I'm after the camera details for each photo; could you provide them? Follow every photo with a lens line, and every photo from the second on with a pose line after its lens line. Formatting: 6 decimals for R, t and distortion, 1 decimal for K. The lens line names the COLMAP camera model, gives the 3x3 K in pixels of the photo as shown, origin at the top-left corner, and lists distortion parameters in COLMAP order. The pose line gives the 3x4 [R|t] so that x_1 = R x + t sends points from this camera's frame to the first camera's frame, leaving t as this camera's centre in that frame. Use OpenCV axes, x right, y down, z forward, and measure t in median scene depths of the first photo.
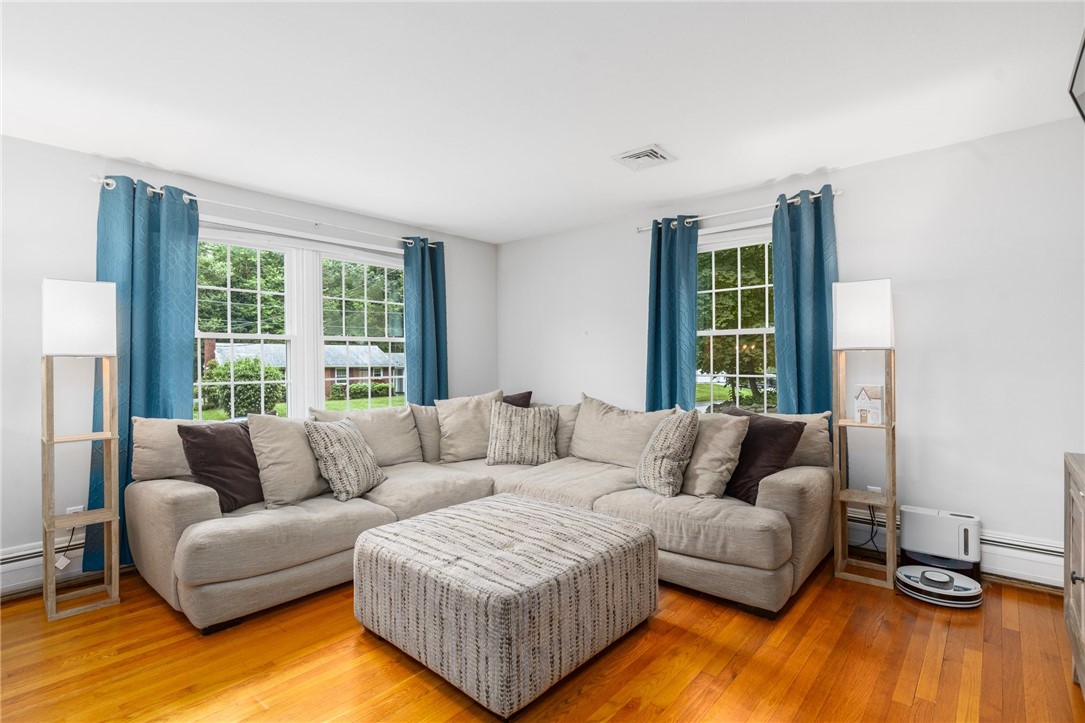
lens RADIAL K [[518.6, 0, 537.5], [0, 518.6, 369.7], [0, 0, 1]] dist [-0.001863, 0.002235]
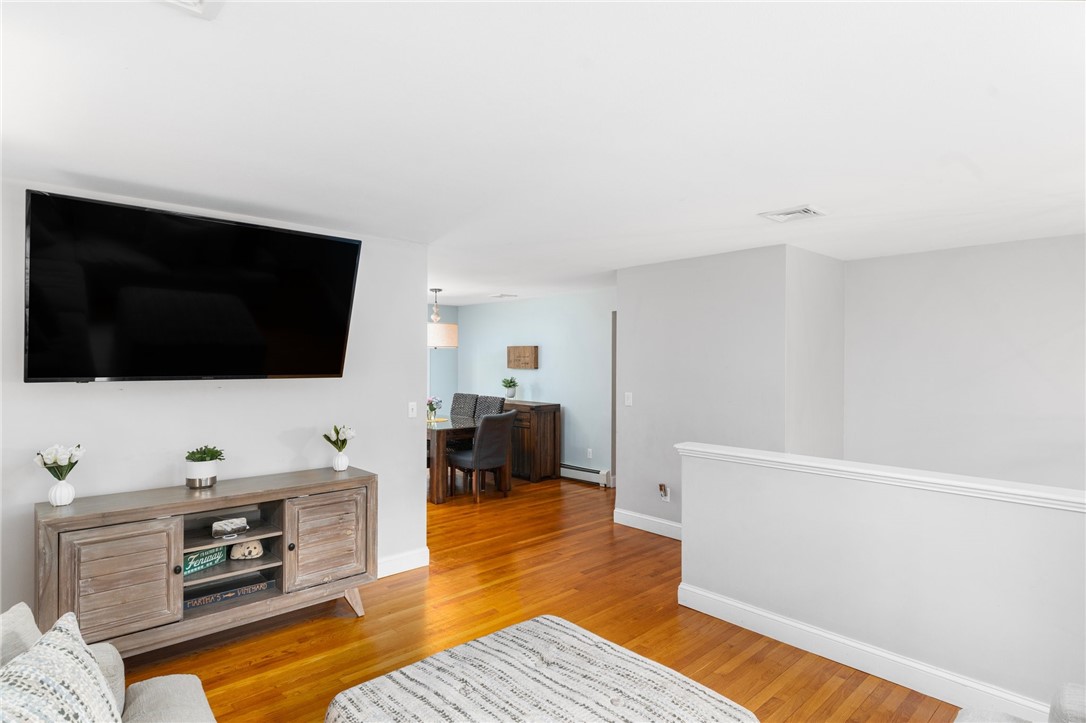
lens RADIAL K [[580.5, 0, 538.3], [0, 580.5, 356.9], [0, 0, 1]] dist [0.011026, -0.001197]
pose [[-0.993364, 0.004845, 0.114913, -0.121306], [0.006104, 0.999925, 0.010613, -0.134554], [-0.114853, 0.011244, -0.993319, 1.452166]]
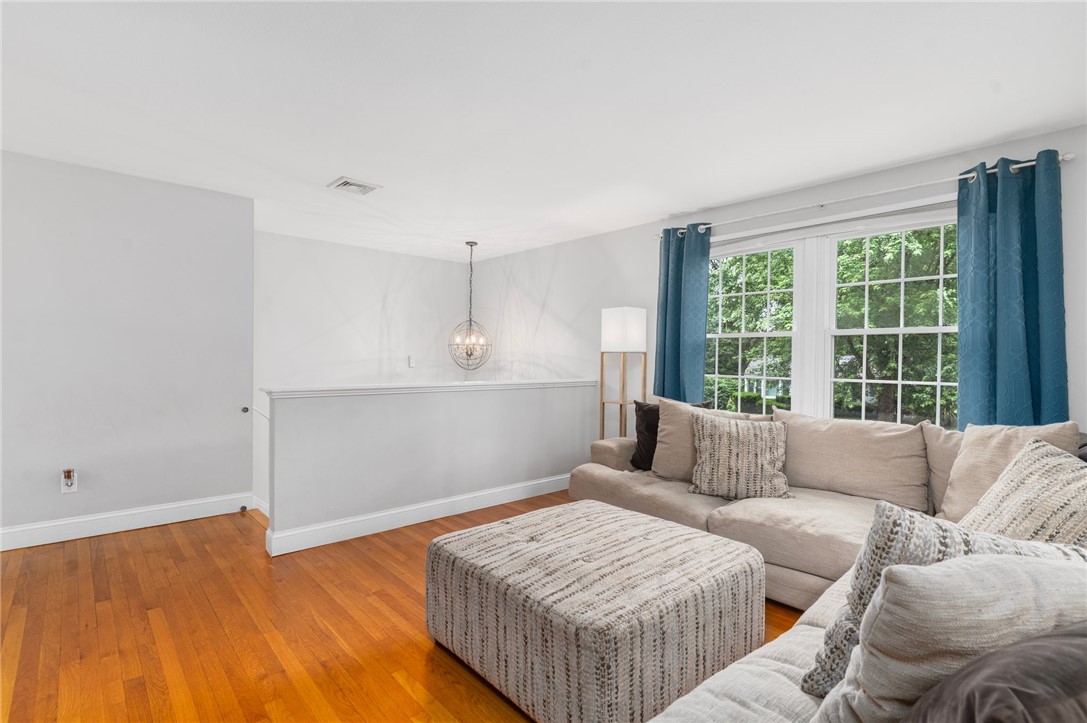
lens RADIAL K [[519.6, 0, 539.3], [0, 519.6, 360.6], [0, 0, 1]] dist [-0.001863, 0.002235]
pose [[-0.114725, 0.013084, -0.993311, 0.694230], [-0.029774, 0.999419, 0.016603, -0.017722], [0.992951, 0.031480, -0.114269, 0.824750]]
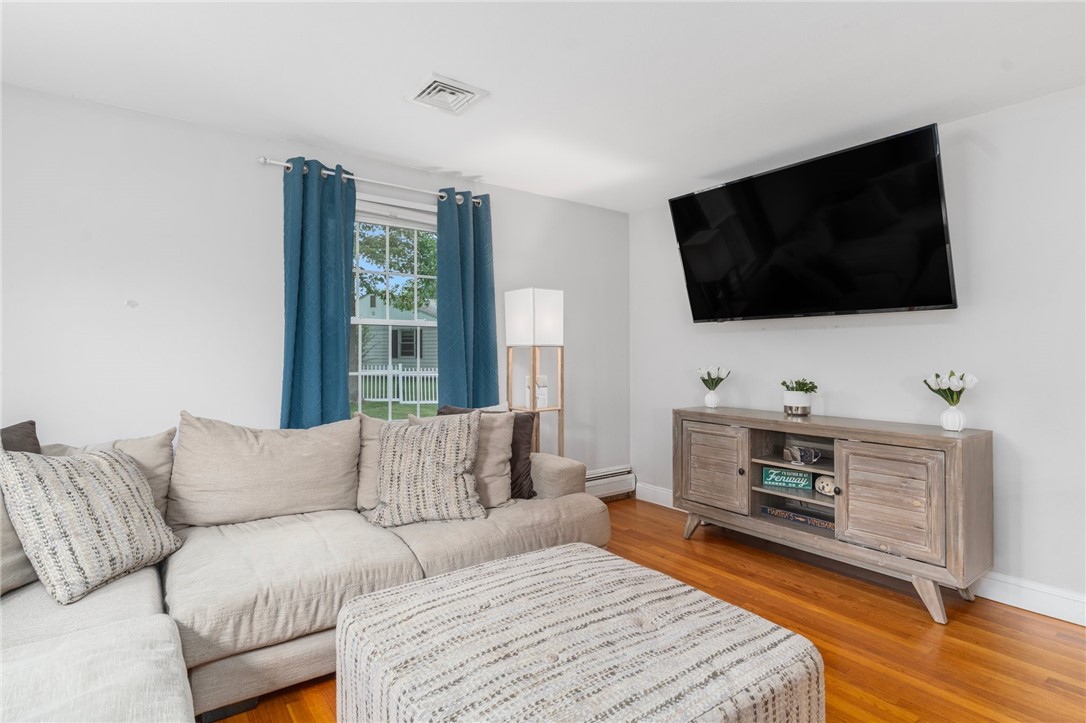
lens RADIAL K [[547.2, 0, 524.4], [0, 547.2, 351.8], [0, 0, 1]] dist [-0.001010, 0.000363]
pose [[0.230423, 0.012538, 0.973010, -0.590275], [0.017320, 0.999706, -0.016983, -0.004560], [-0.972937, 0.020766, 0.230138, 0.728386]]
